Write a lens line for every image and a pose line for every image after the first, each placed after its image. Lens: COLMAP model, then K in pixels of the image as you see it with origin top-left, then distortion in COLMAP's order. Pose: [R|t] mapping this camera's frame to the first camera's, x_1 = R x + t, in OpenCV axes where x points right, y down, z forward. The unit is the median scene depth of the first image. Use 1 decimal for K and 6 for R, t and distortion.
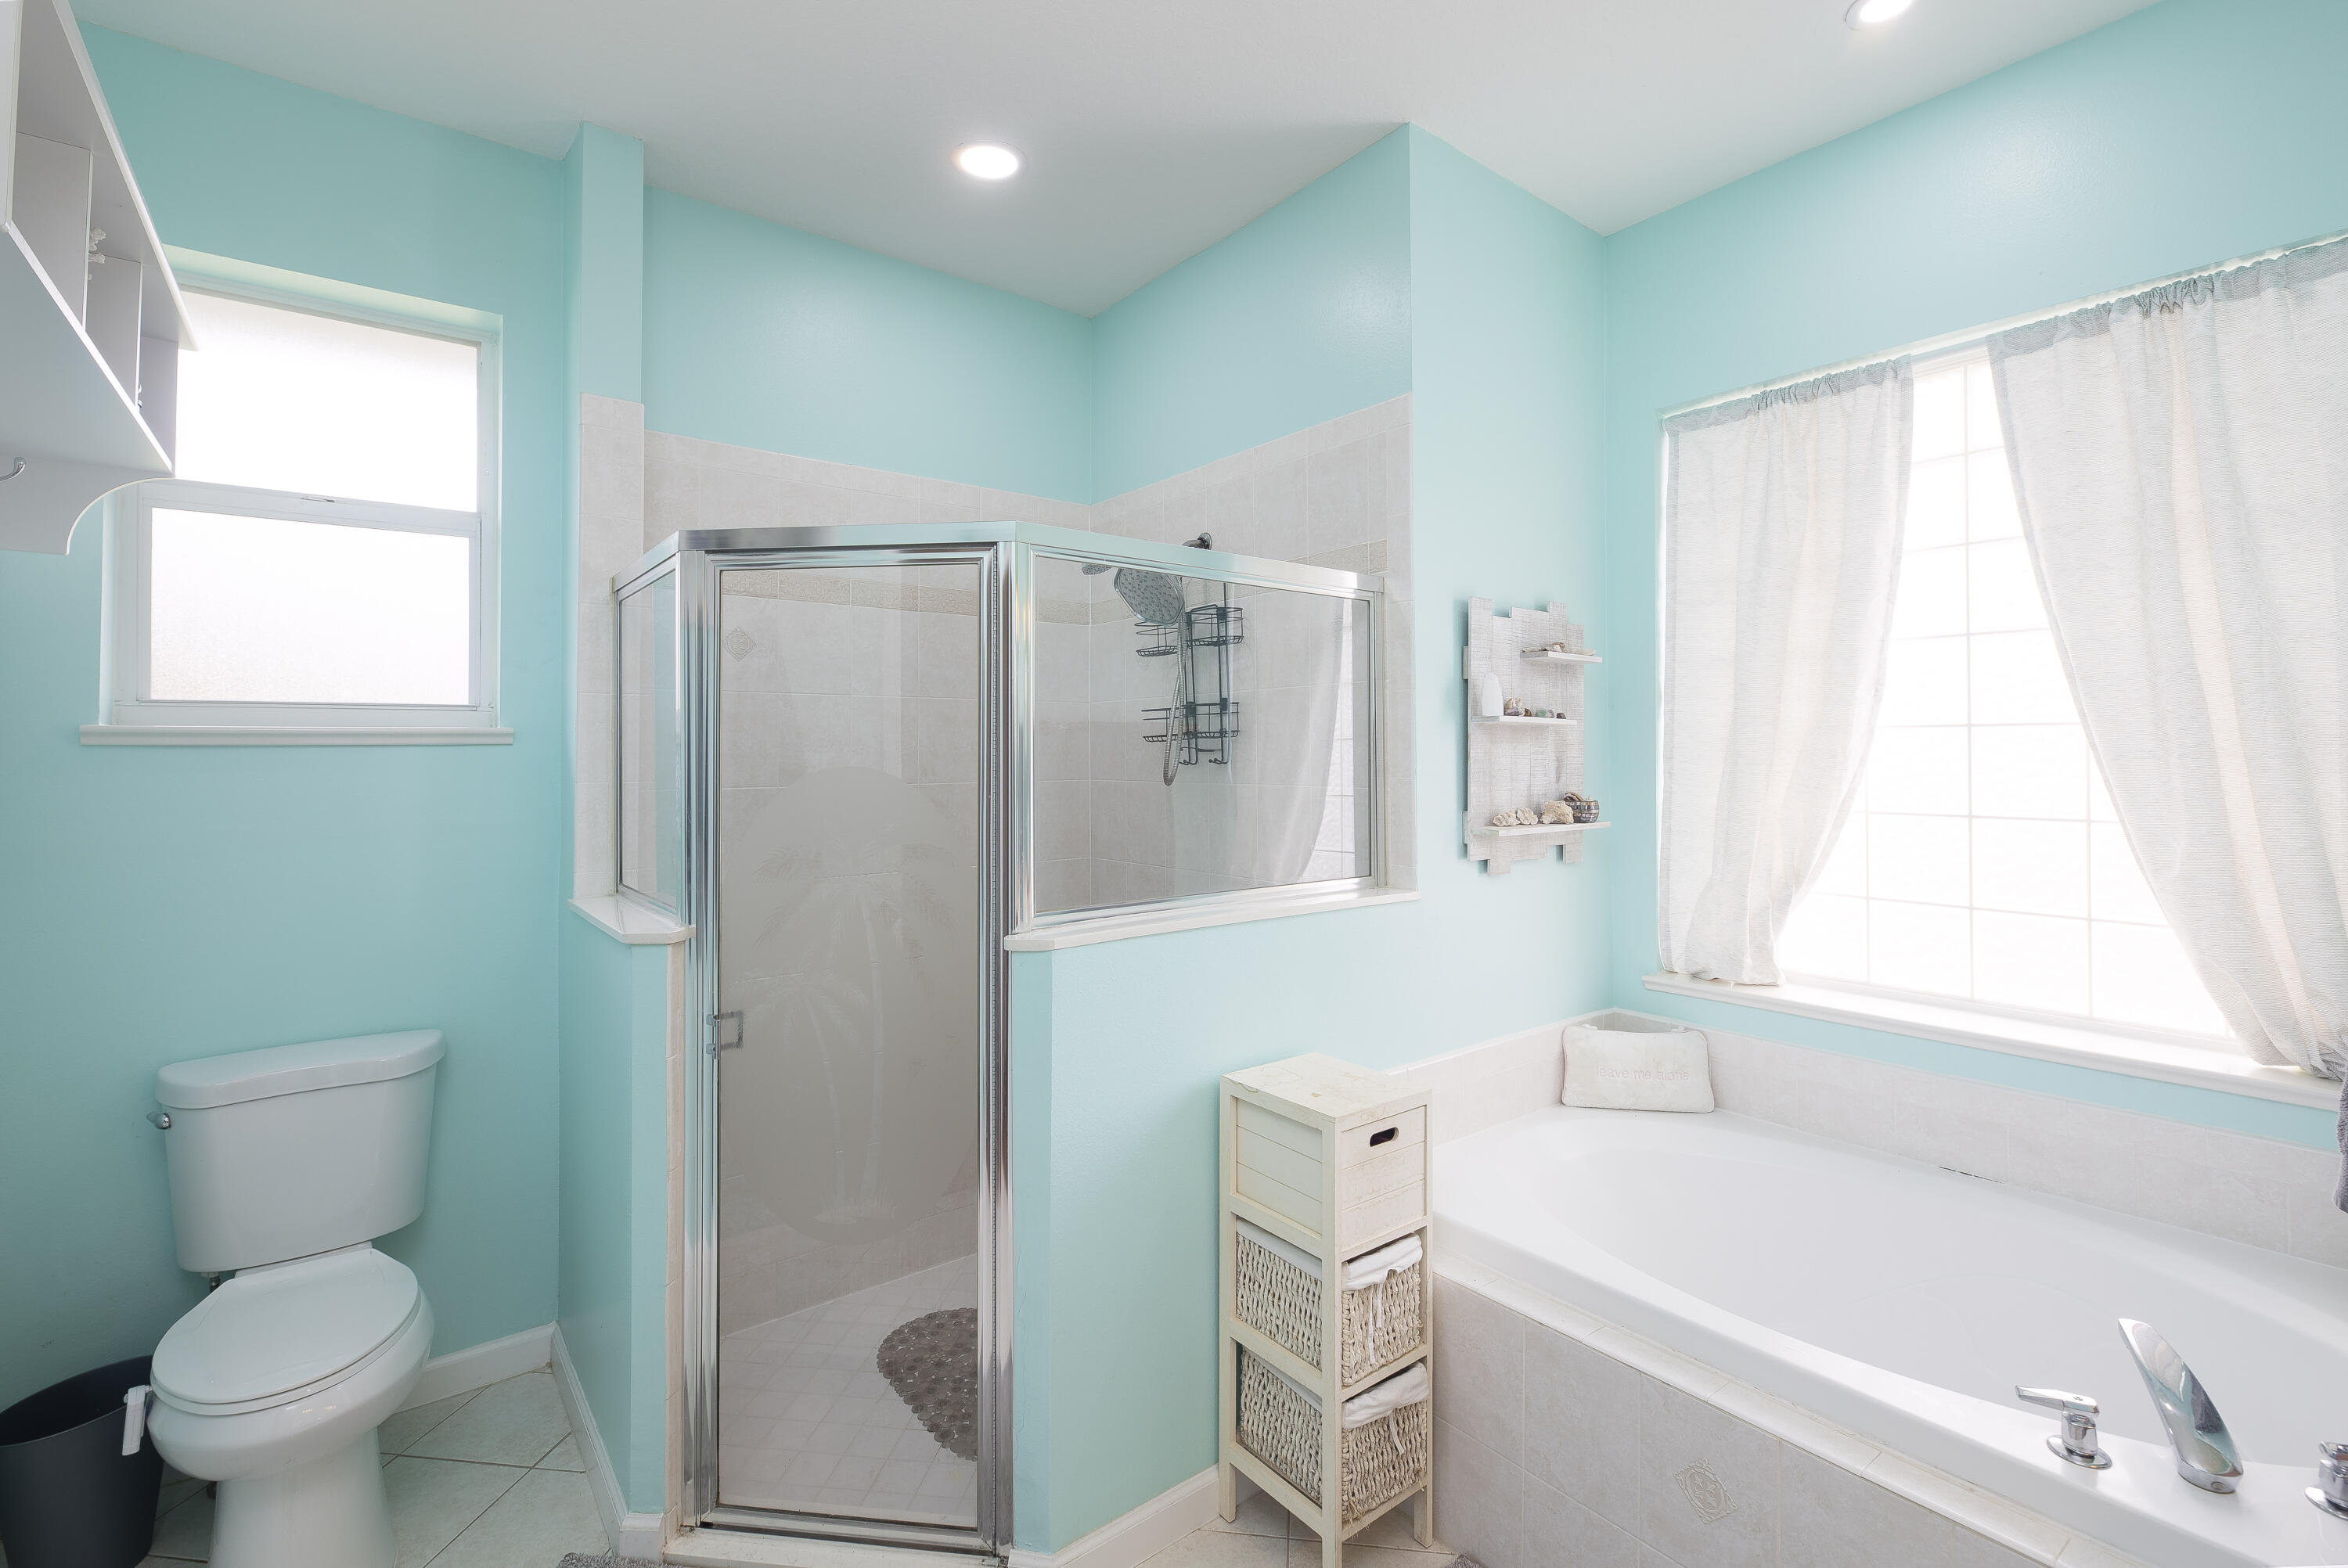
lens RADIAL K [[1033.1, 0, 1174.0], [0, 1033.1, 784.0], [0, 0, 1]] dist [-0.004126, -0.001014]
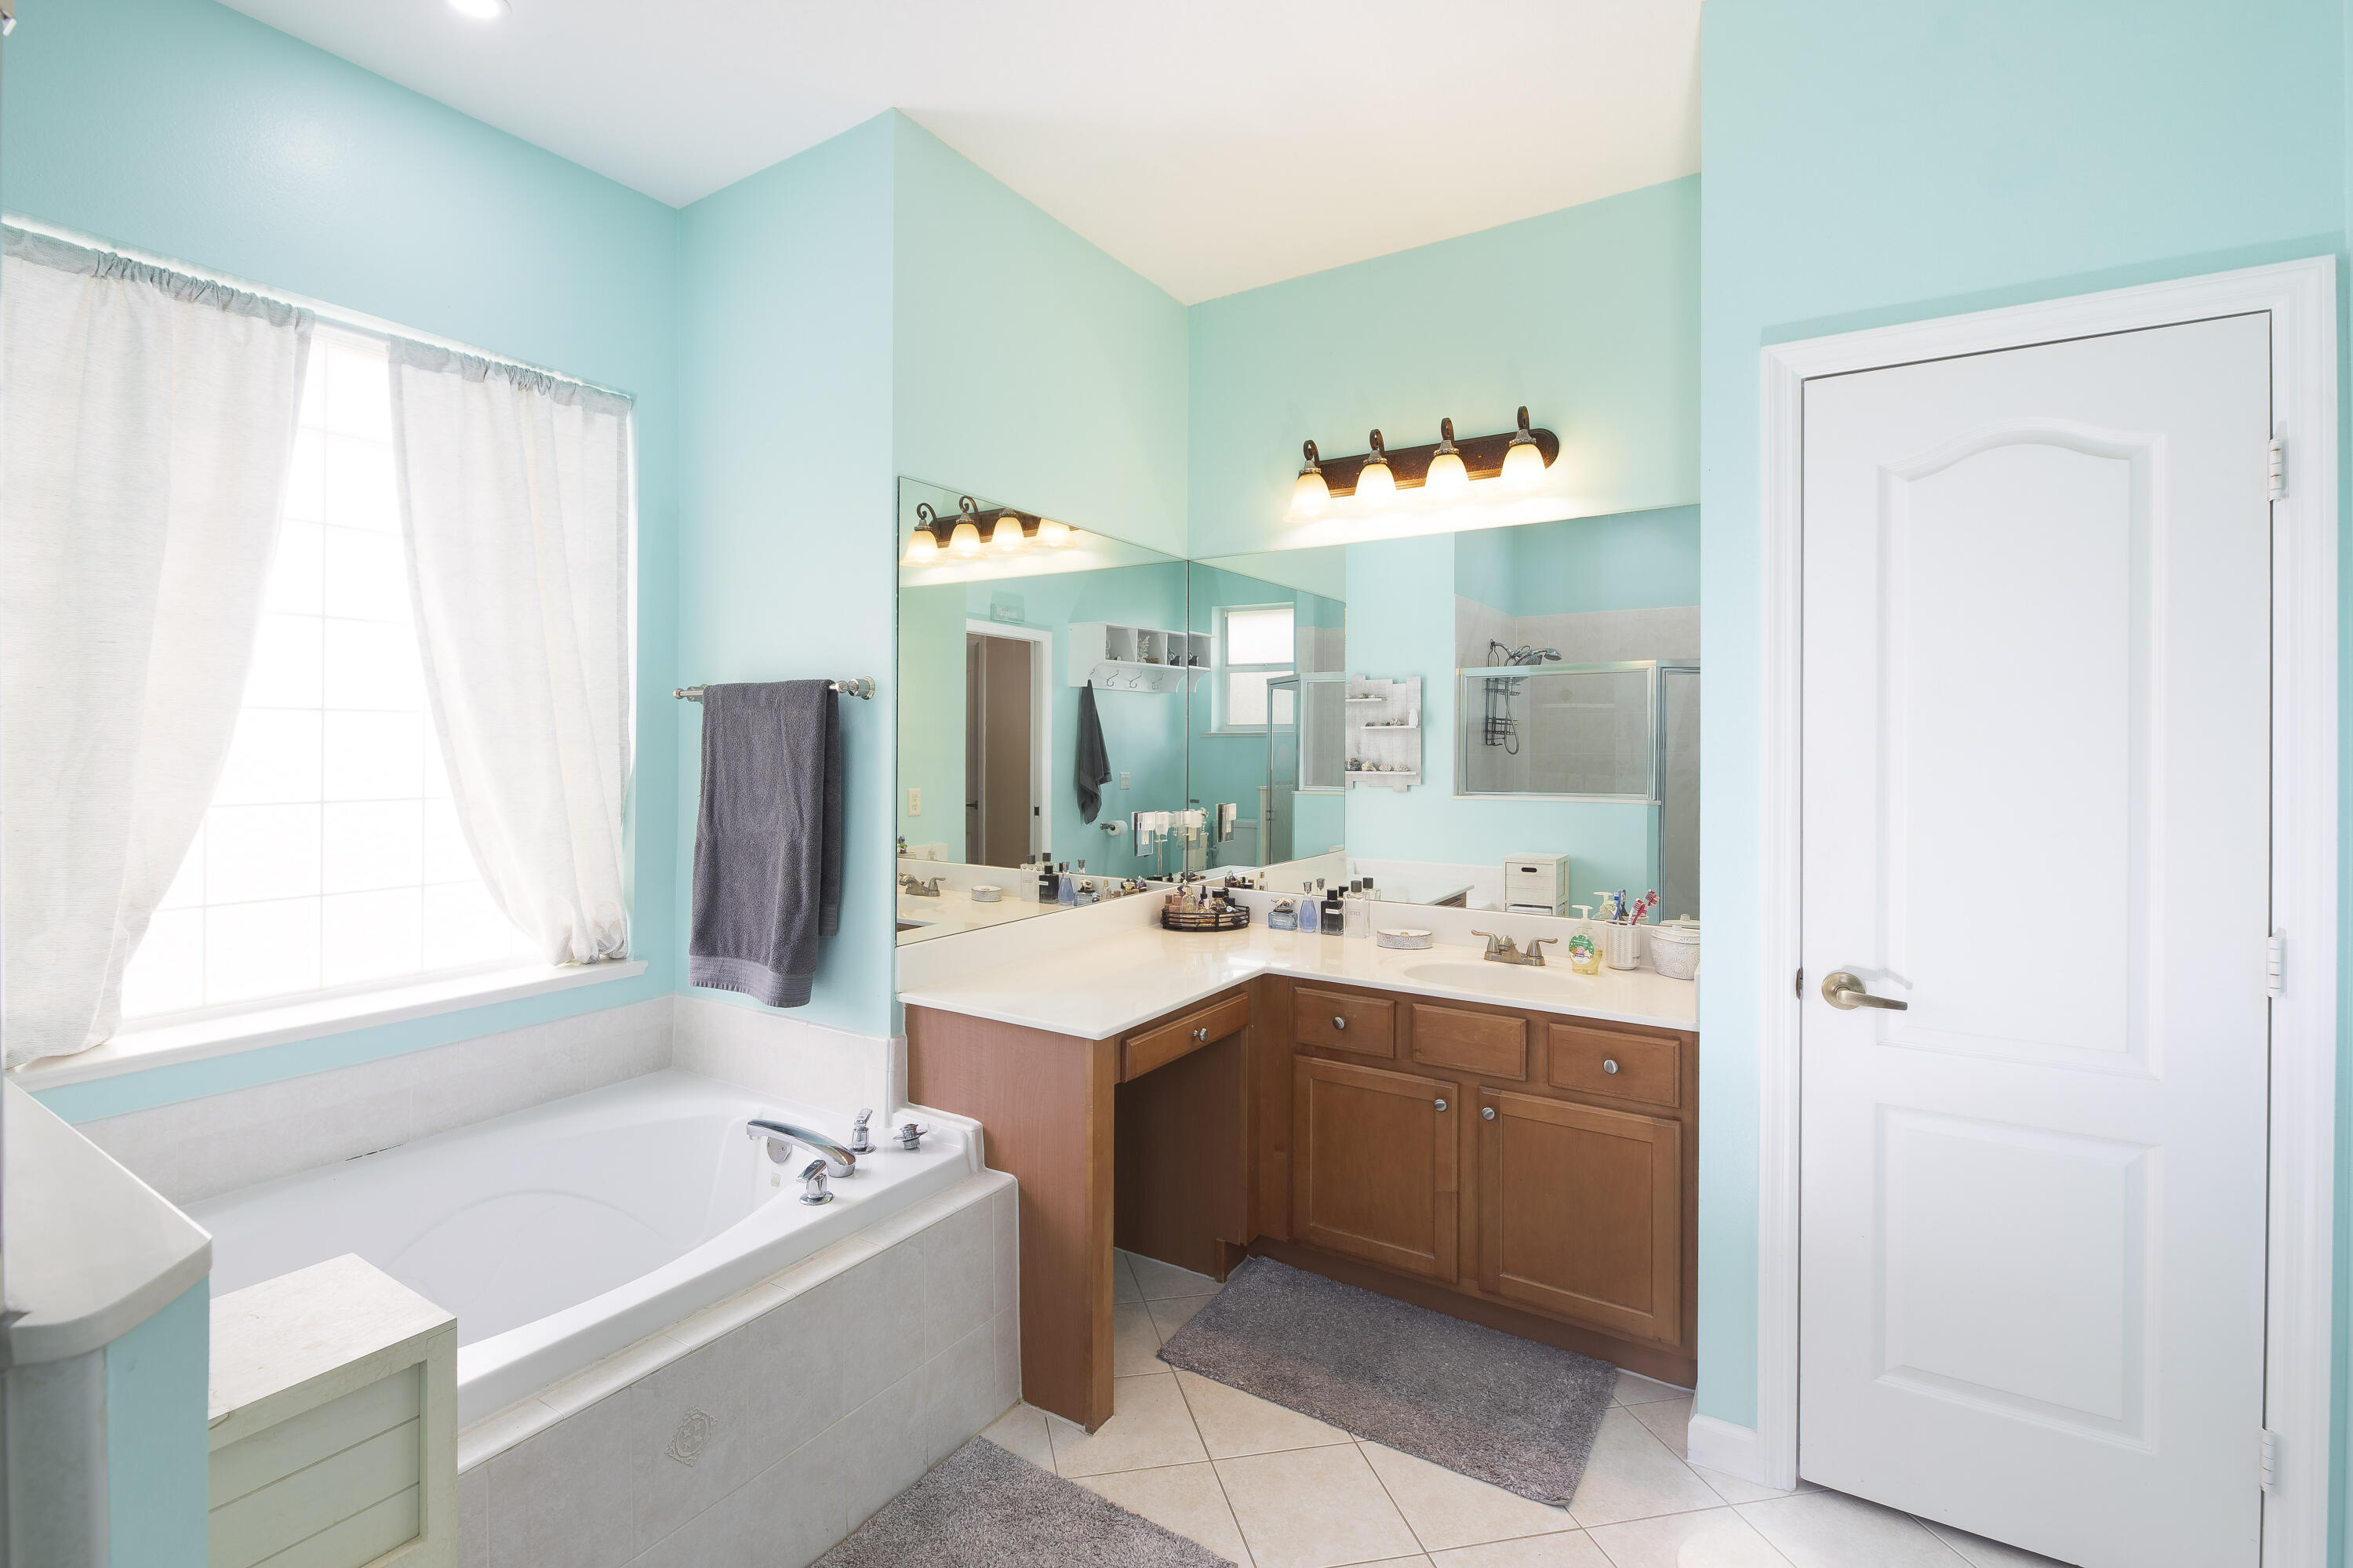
lens RADIAL K [[1025.4, 0, 1143.3], [0, 1025.4, 776.0], [0, 0, 1]] dist [-0.000944, -0.003437]
pose [[-0.303795, -0.031439, 0.952218, -0.432113], [0.021319, 0.998981, 0.039784, -0.016891], [-0.952499, 0.032386, -0.302815, 0.604659]]
